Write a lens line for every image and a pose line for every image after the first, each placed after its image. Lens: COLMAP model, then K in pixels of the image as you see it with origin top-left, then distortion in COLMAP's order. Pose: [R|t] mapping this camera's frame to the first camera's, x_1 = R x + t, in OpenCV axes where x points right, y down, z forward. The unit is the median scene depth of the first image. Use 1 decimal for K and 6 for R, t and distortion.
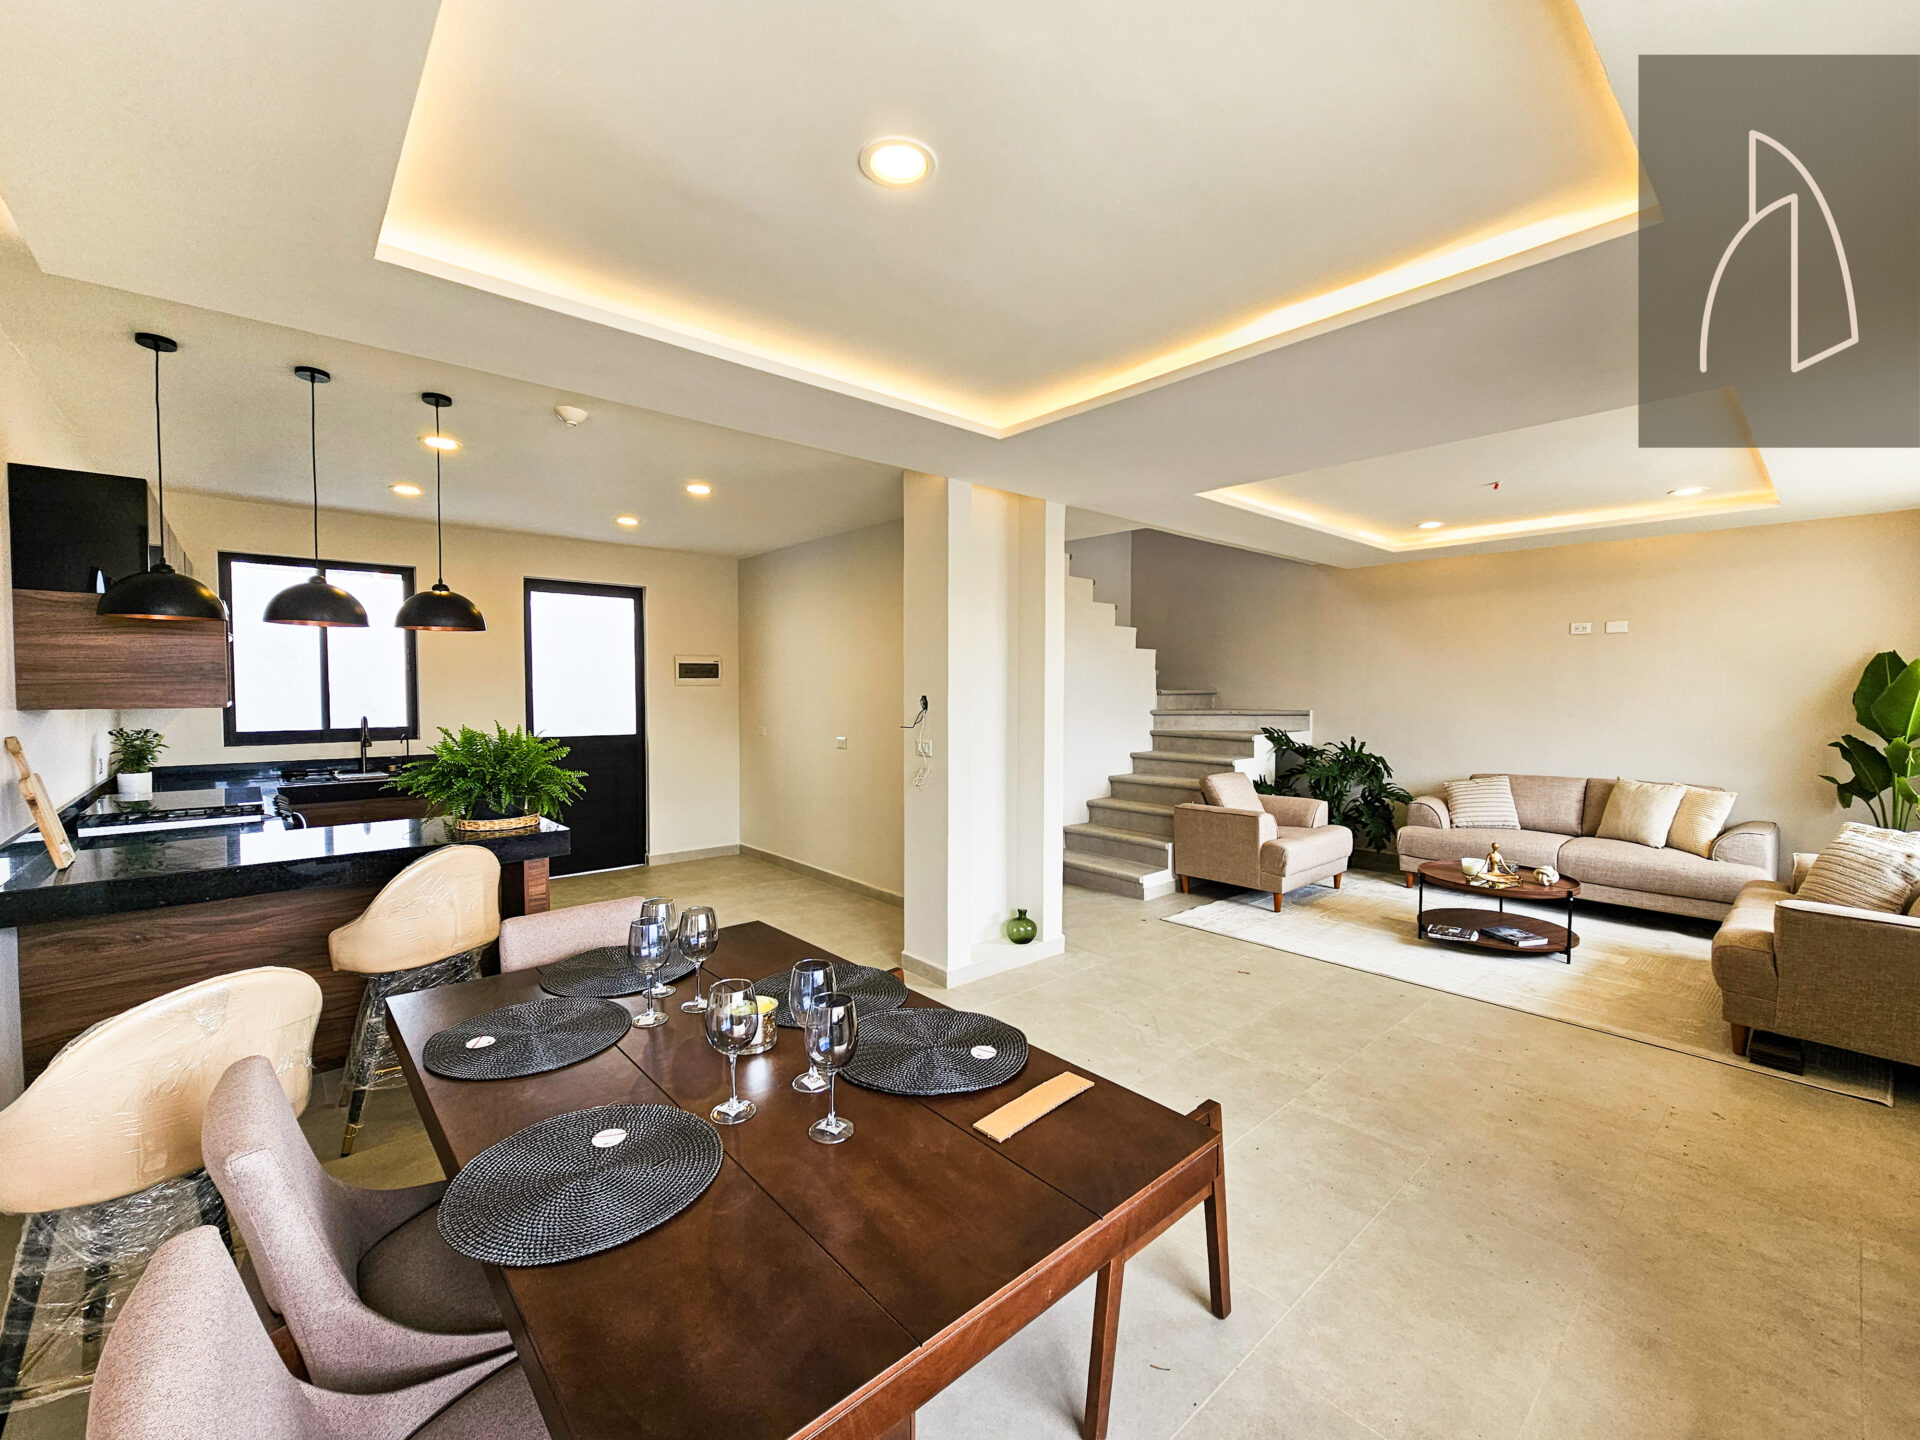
lens RADIAL K [[787.4, 0, 953.5], [0, 787.4, 709.9], [0, 0, 1]] dist [-0.005782, 0.001799]
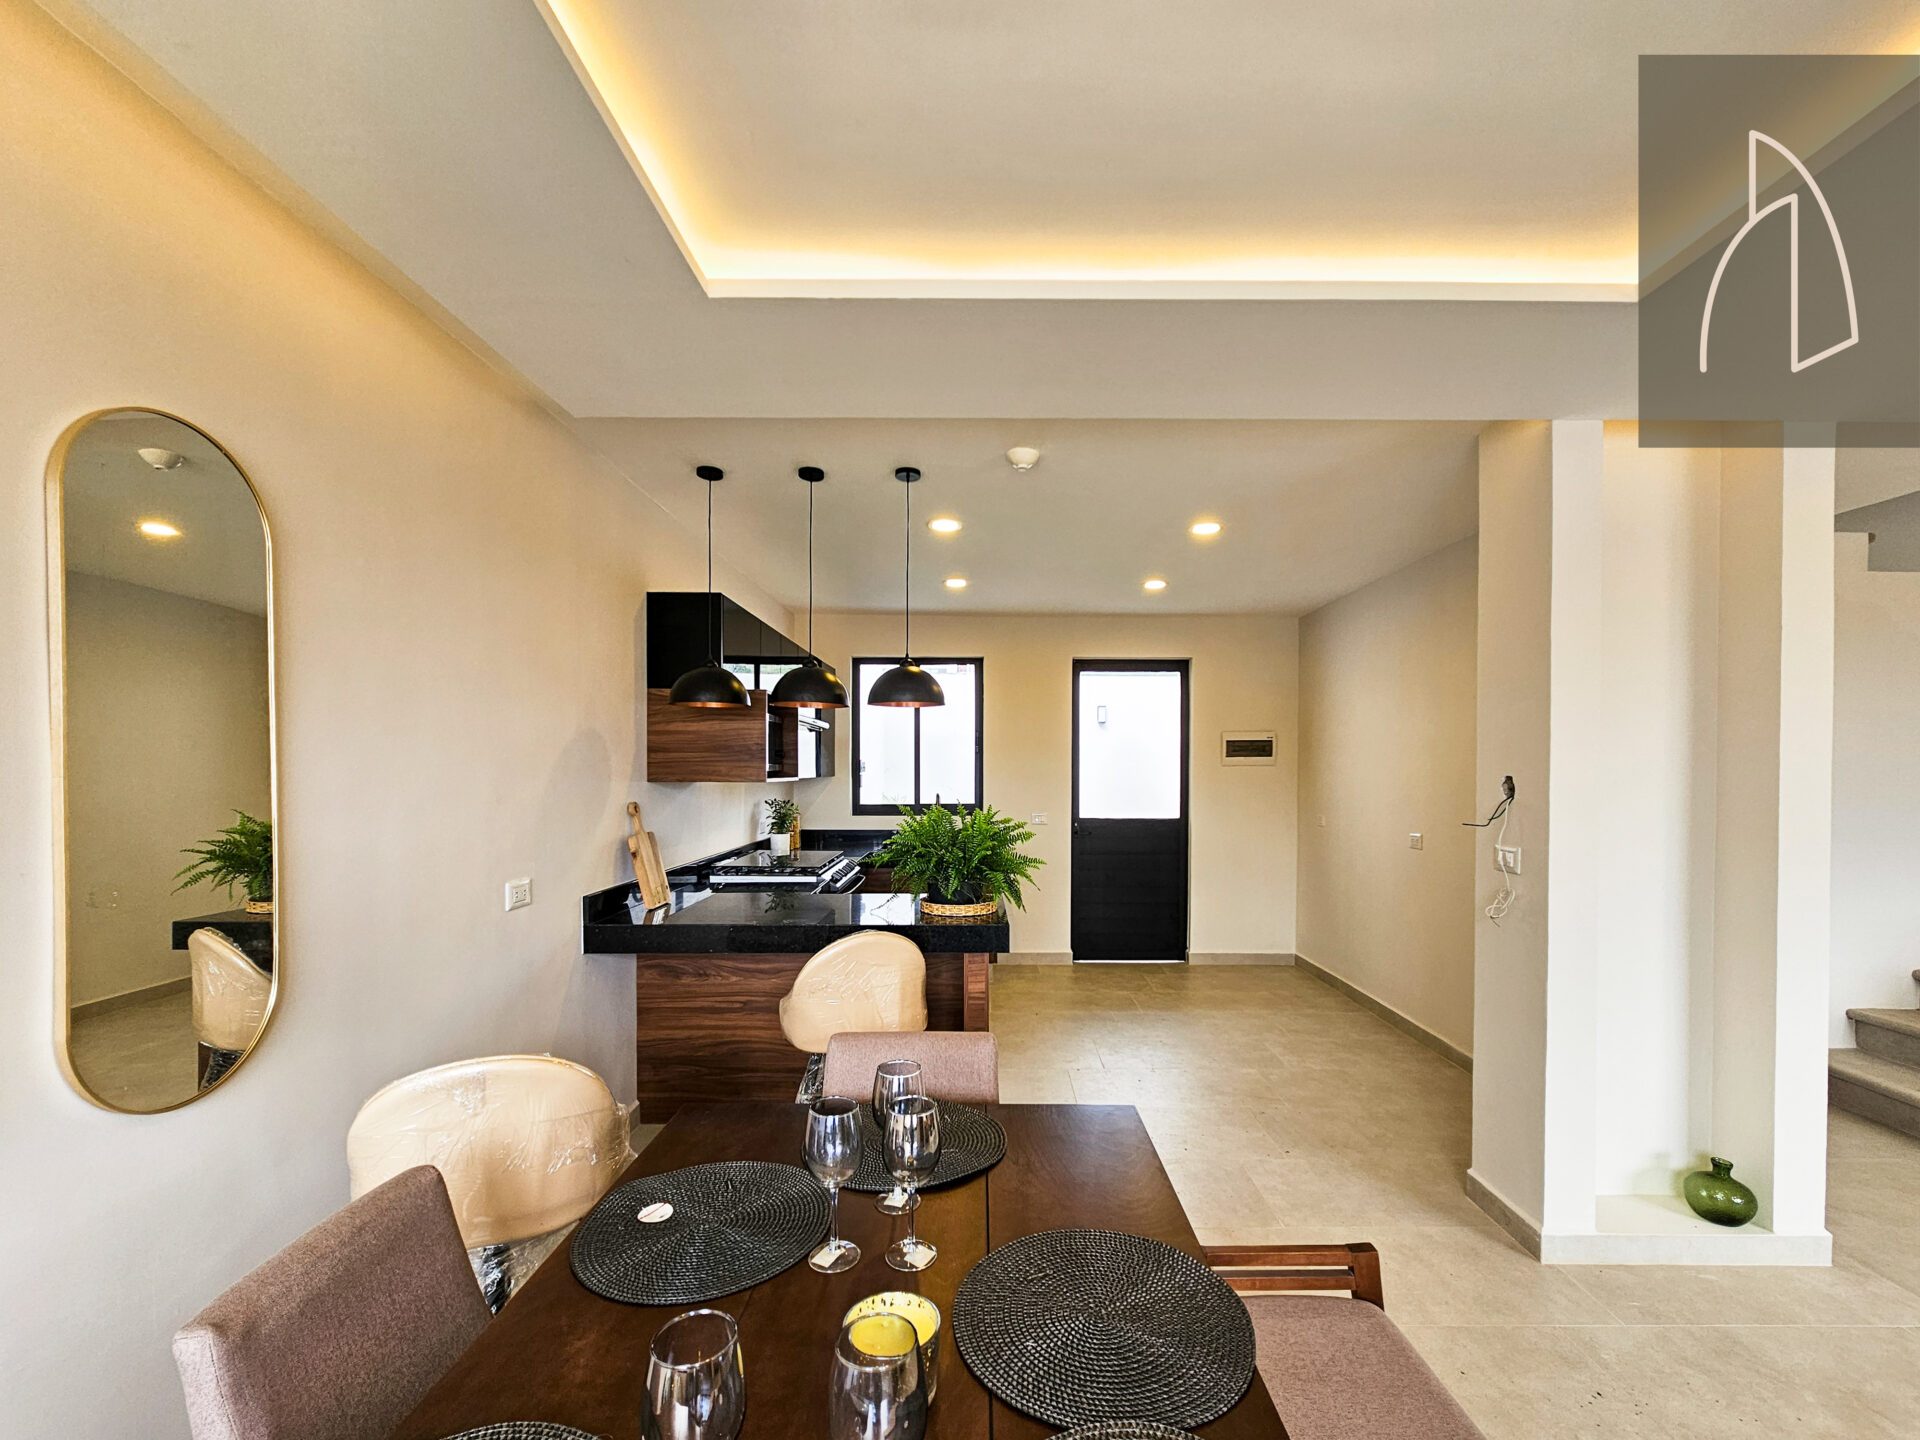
lens RADIAL K [[787.4, 0, 1007.5], [0, 787.4, 780.5], [0, 0, 1]] dist [-0.005782, 0.001799]
pose [[0.760189, 0.007729, -0.649656, 0.061316], [-0.019169, 0.999761, -0.010535, -0.000177], [0.649419, 0.020462, 0.760156, 0.240896]]
